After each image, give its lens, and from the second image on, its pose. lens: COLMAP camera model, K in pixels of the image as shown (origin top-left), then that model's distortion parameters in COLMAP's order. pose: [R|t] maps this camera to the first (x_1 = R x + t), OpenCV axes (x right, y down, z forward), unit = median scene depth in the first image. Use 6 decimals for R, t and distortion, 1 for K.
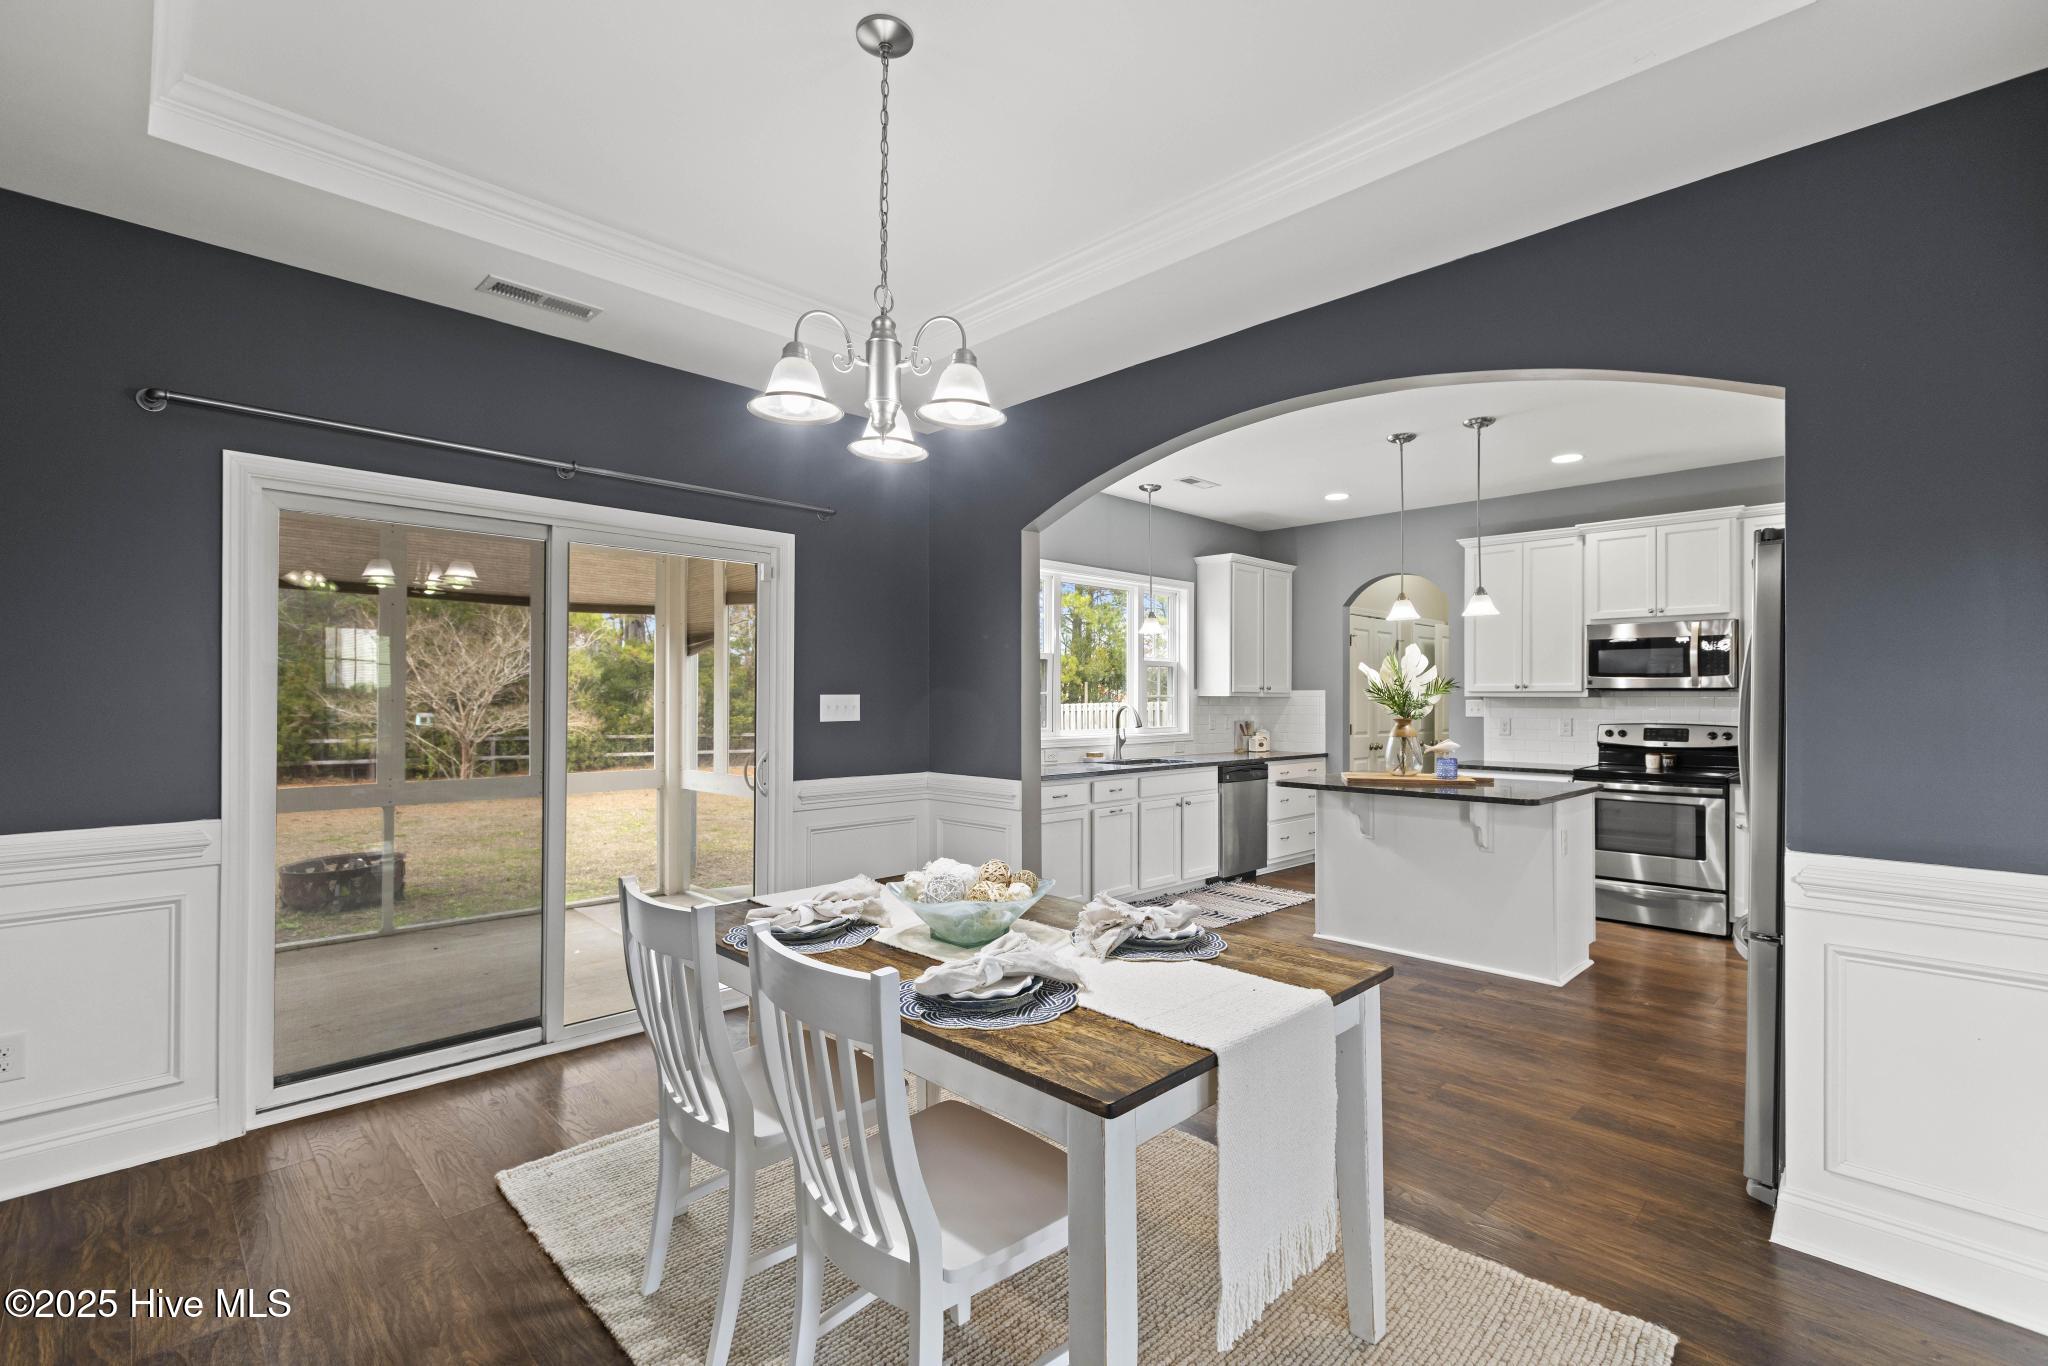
lens RADIAL K [[922.1, 0, 1024.0], [0, 922.1, 683.0], [0, 0, 1]] dist [0.000441, 0.000278]
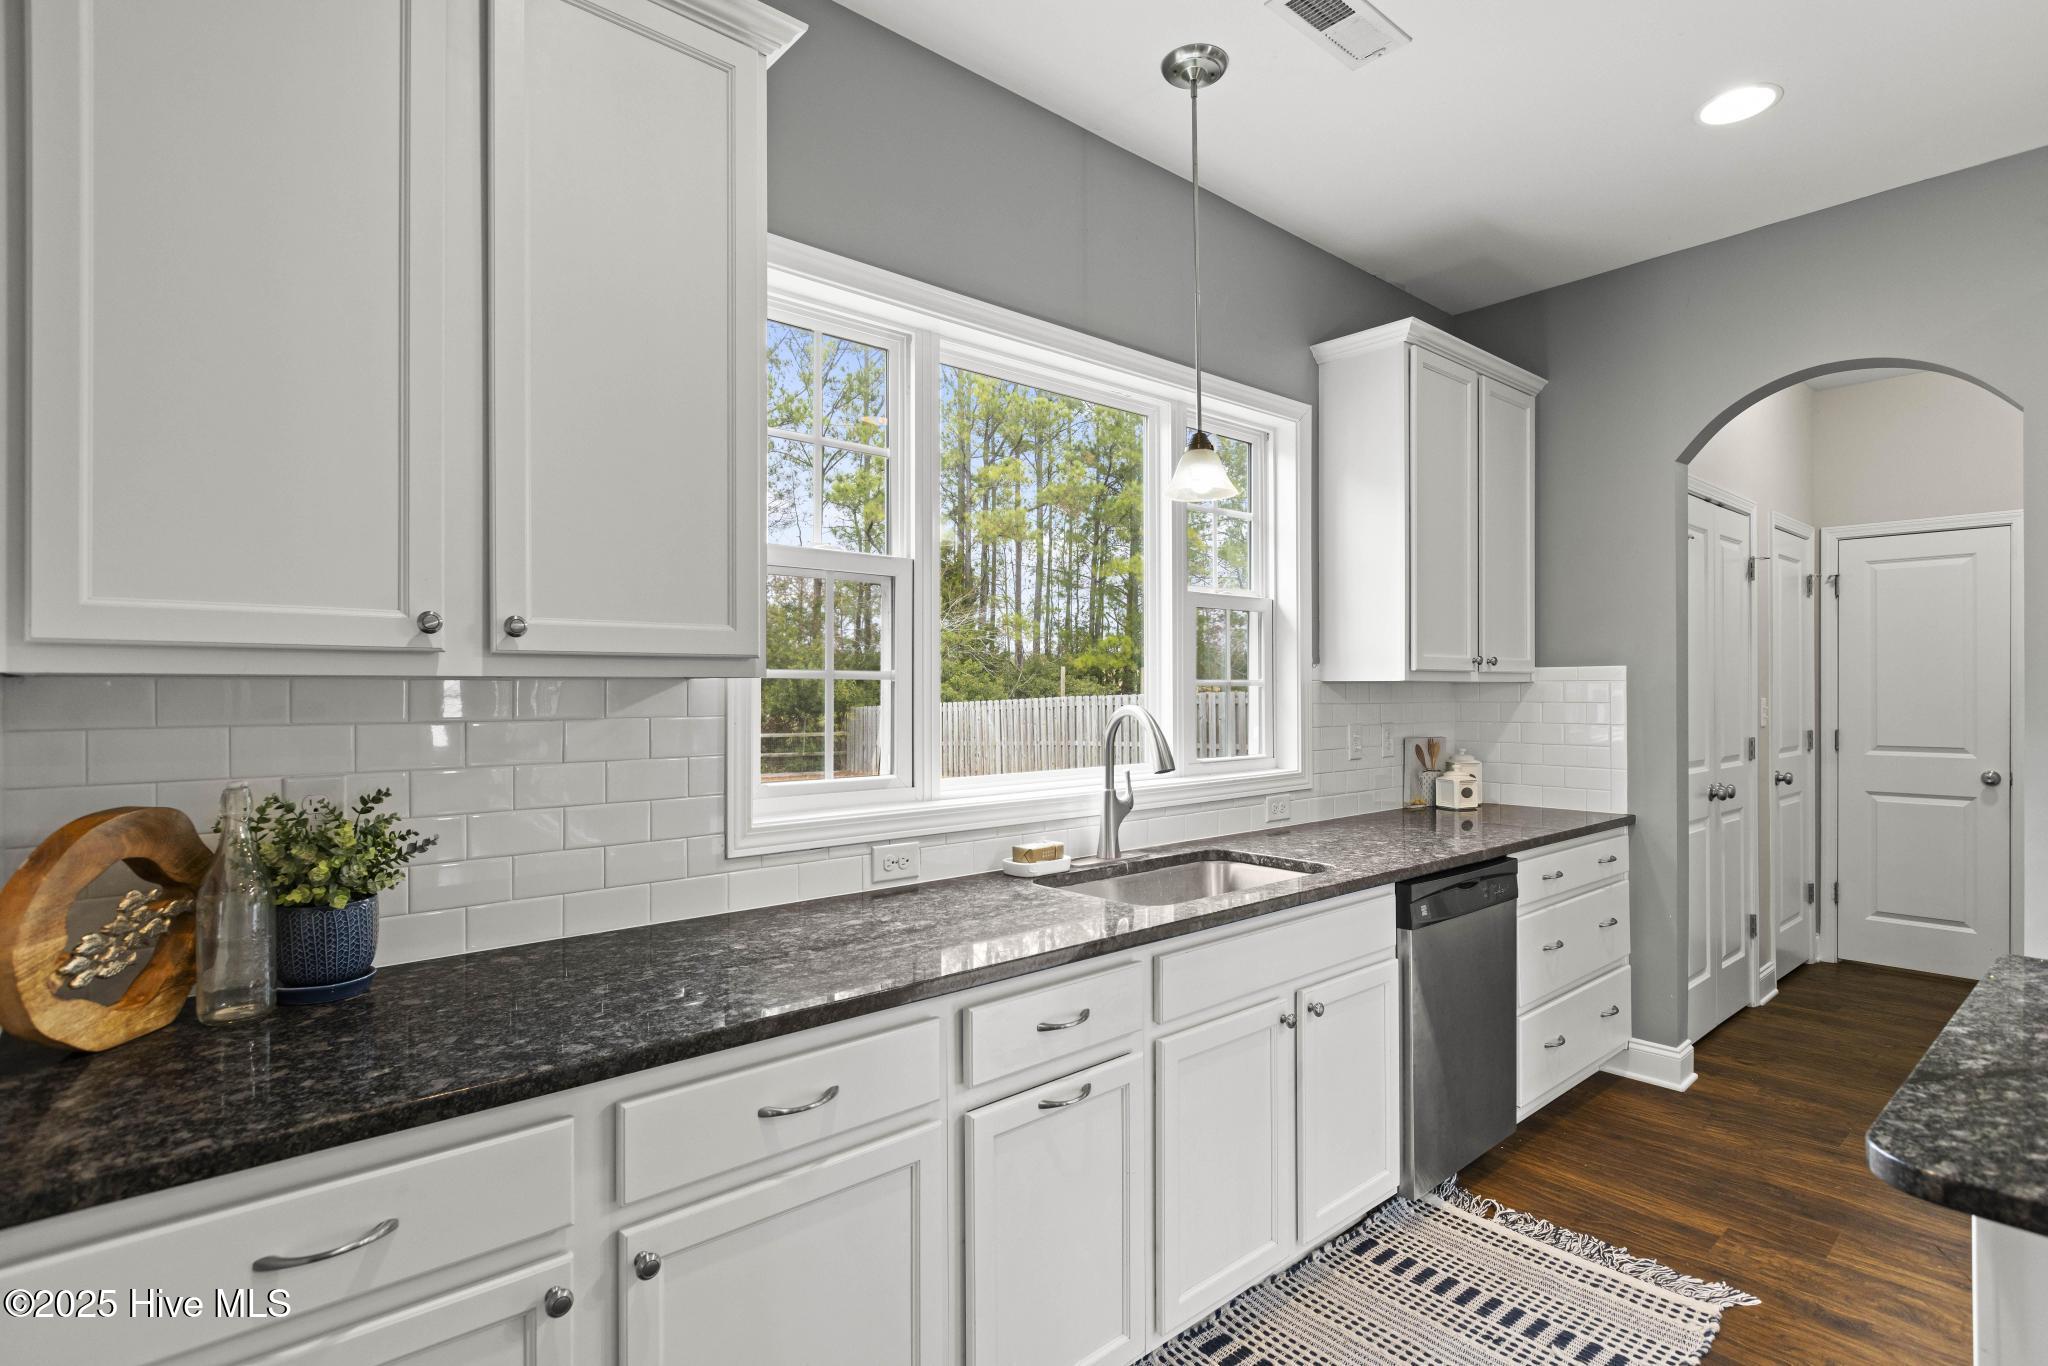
lens RADIAL K [[1015.8, 0, 1030.9], [0, 1015.8, 694.2], [0, 0, 1]] dist [0.001312, -0.000209]
pose [[0.998548, -0.007602, -0.053332, 0.092915], [0.008762, 0.999729, 0.021554, 0.010179], [0.053154, -0.021990, 0.998344, 0.606451]]
